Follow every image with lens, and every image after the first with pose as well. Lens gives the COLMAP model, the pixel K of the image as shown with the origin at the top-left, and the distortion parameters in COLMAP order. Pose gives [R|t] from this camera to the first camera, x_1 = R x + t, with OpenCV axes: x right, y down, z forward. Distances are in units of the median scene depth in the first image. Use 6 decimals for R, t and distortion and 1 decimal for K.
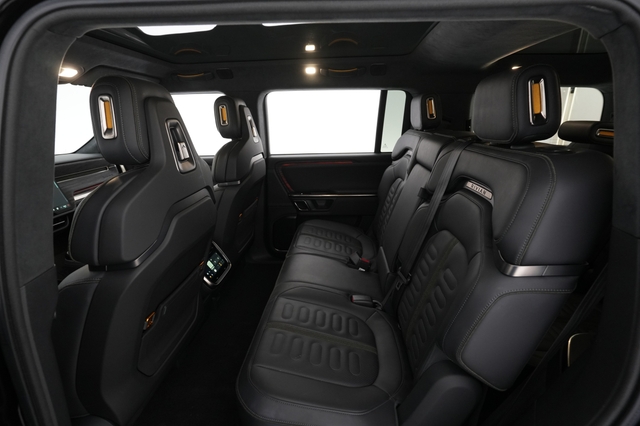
lens RADIAL K [[316.5, 0, 323.1], [0, 316.5, 212.8], [0, 0, 1]] dist [-0.002168, 0.000233]
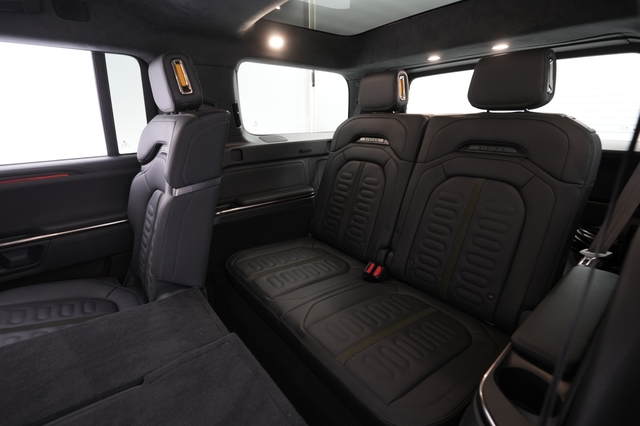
lens RADIAL K [[316.5, 0, 320.2], [0, 316.5, 210.8], [0, 0, 1]] dist [-0.002168, 0.000233]
pose [[0.768942, -0.198111, 0.607849, 0.090550], [0.203643, 0.977152, 0.060862, -0.038499], [-0.606018, 0.076985, 0.791717, 0.275996]]
